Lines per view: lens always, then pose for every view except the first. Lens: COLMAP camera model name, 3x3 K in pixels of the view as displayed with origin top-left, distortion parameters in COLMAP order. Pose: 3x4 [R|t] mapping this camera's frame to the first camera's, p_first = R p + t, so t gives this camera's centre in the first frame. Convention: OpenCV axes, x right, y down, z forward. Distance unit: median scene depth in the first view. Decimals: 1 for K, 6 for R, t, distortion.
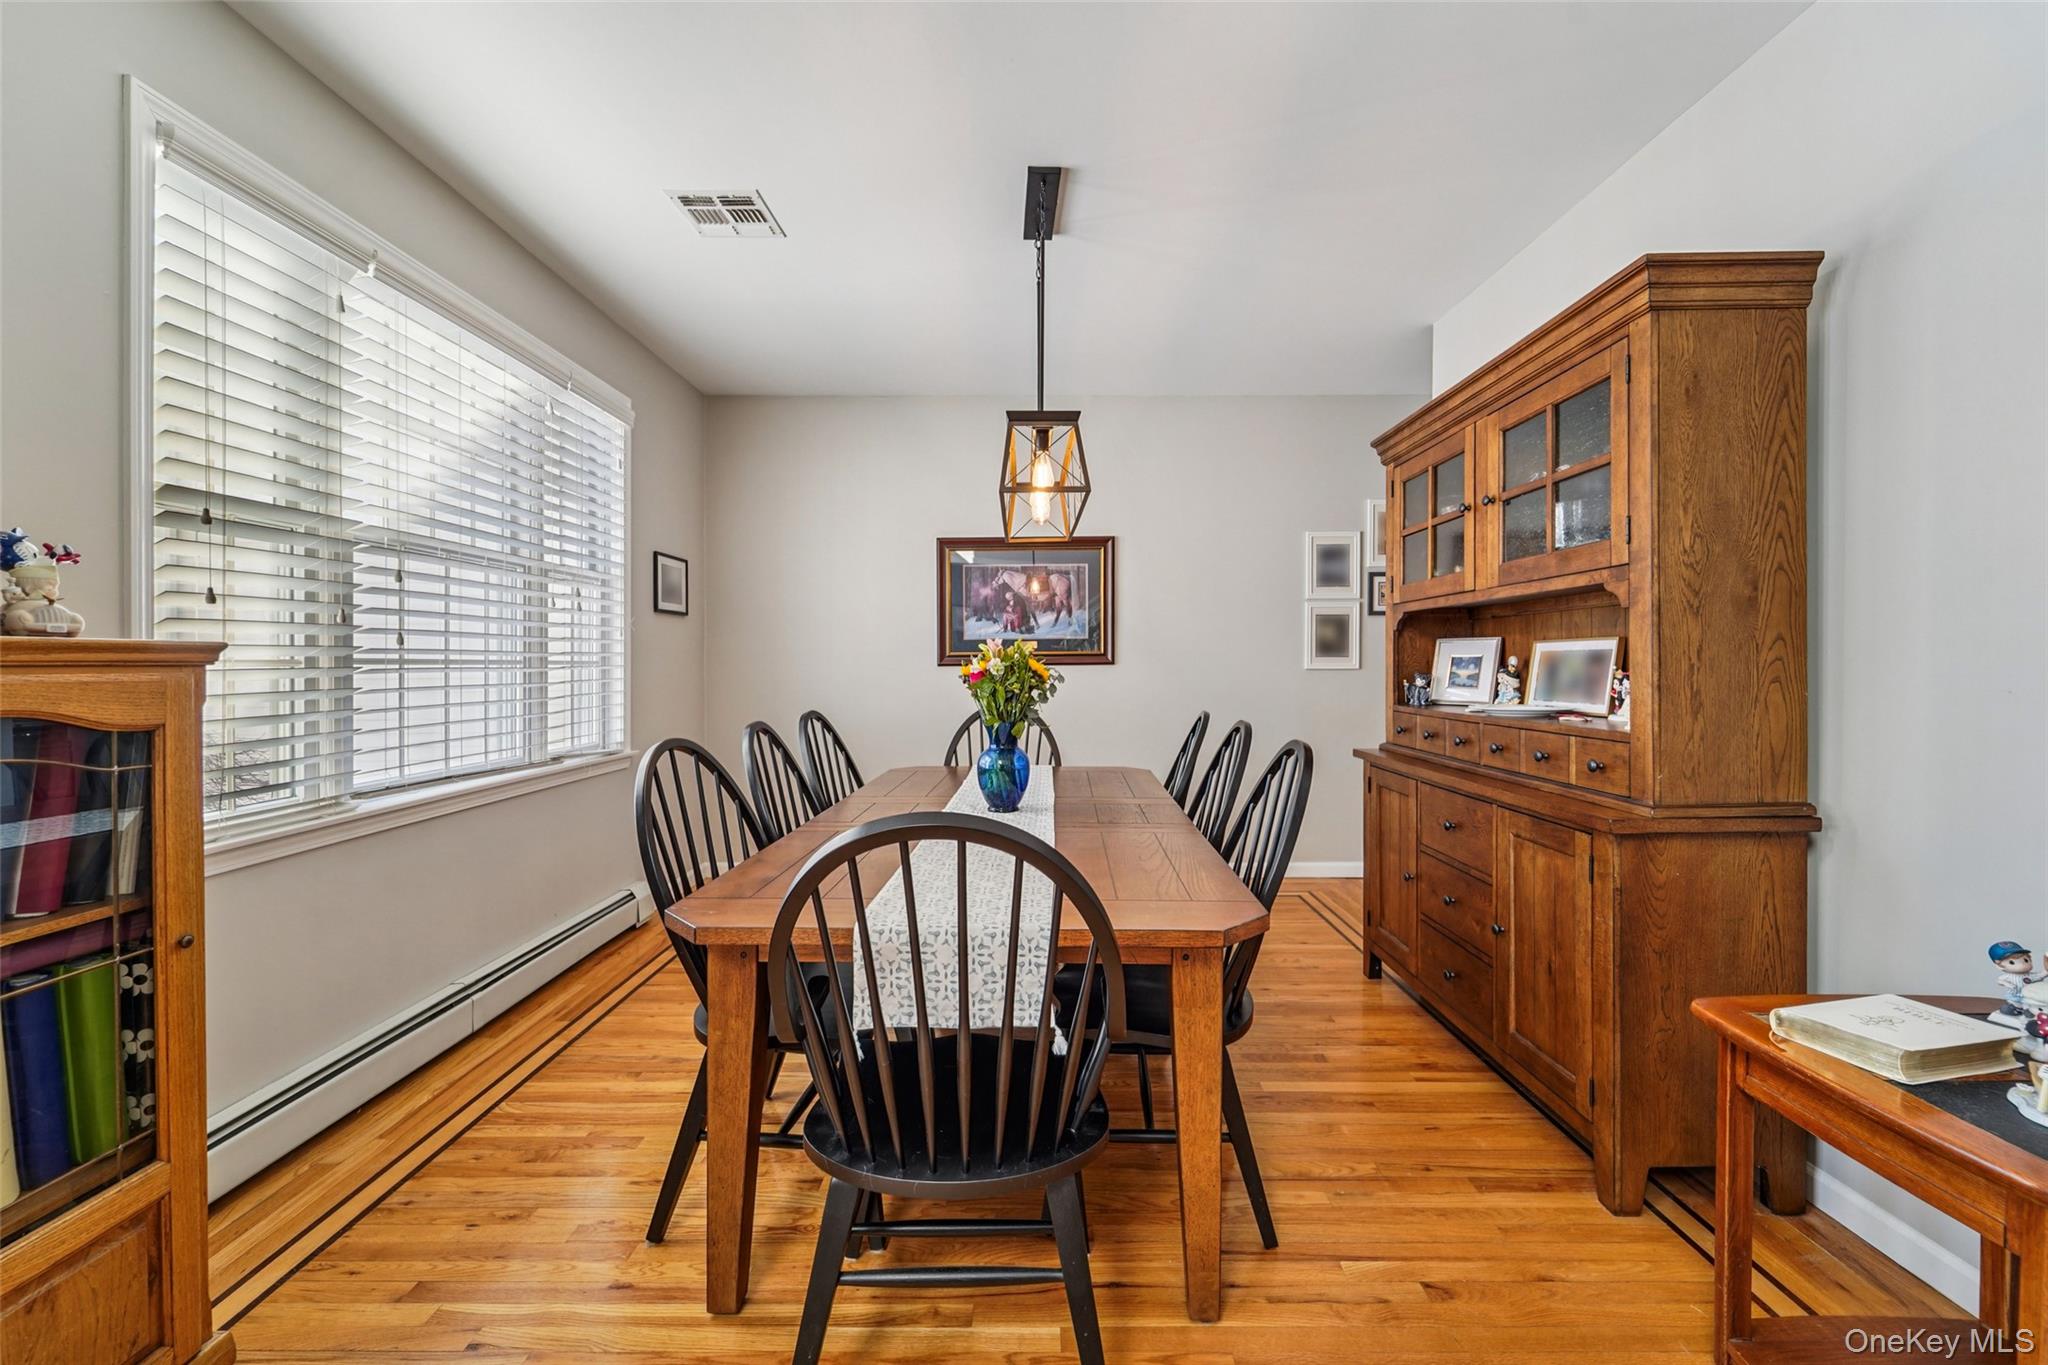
lens RADIAL K [[849.7, 0, 1053.3], [0, 849.7, 670.6], [0, 0, 1]] dist [0.009354, -0.002633]
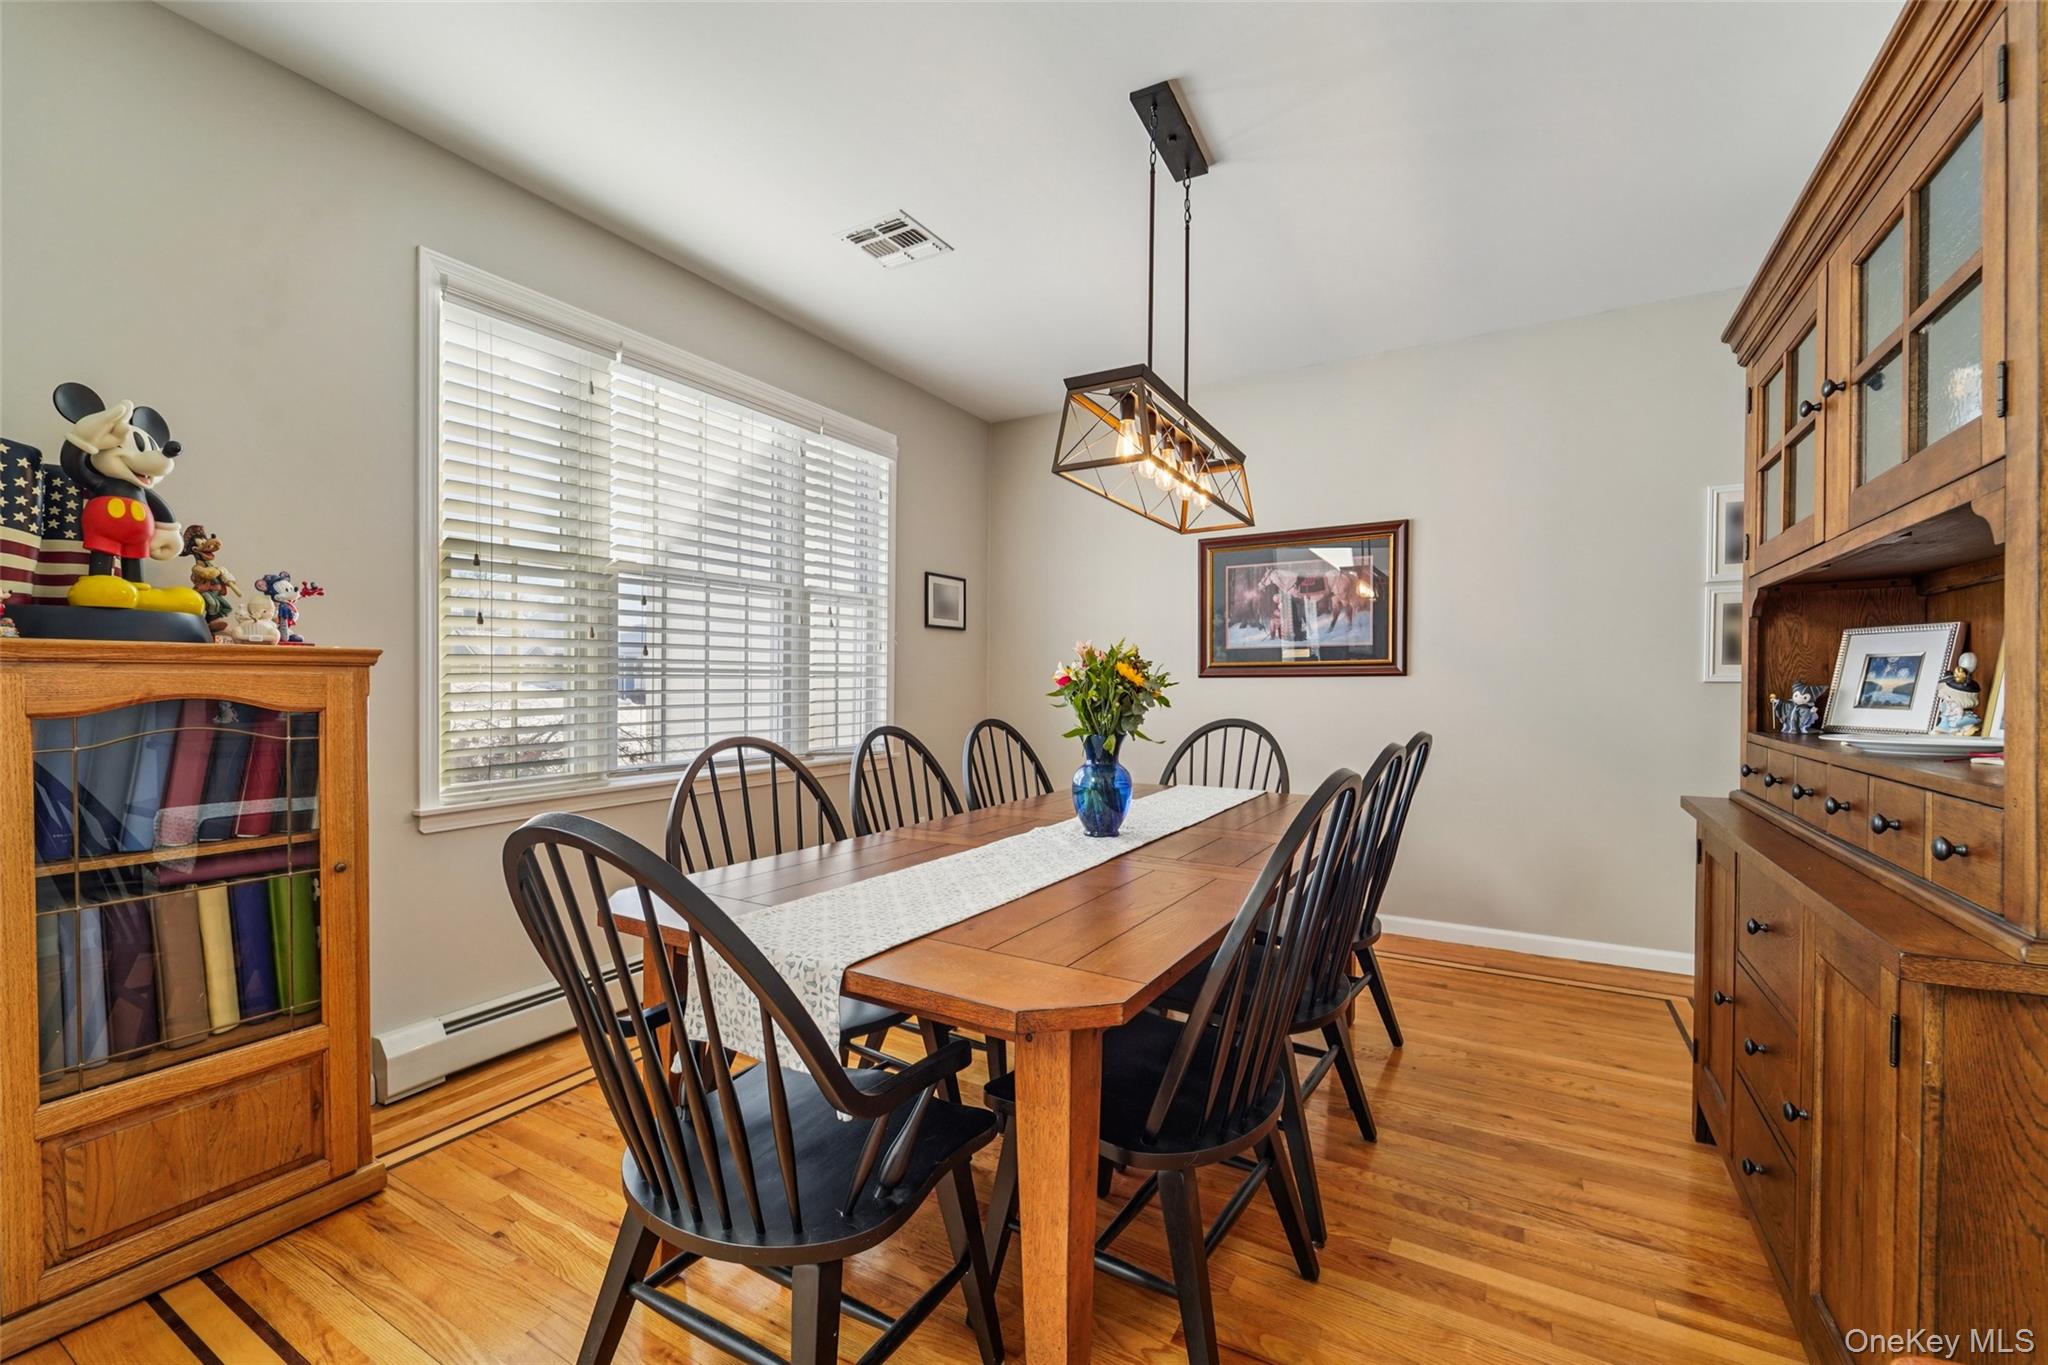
lens RADIAL K [[849.7, 0, 1018.4], [0, 849.7, 691.9], [0, 0, 1]] dist [0.009354, -0.002633]
pose [[0.862394, 0.008172, -0.506172, 0.313595], [-0.006204, 0.999965, 0.005574, 0.011646], [0.506200, -0.001667, 0.862414, 0.193620]]
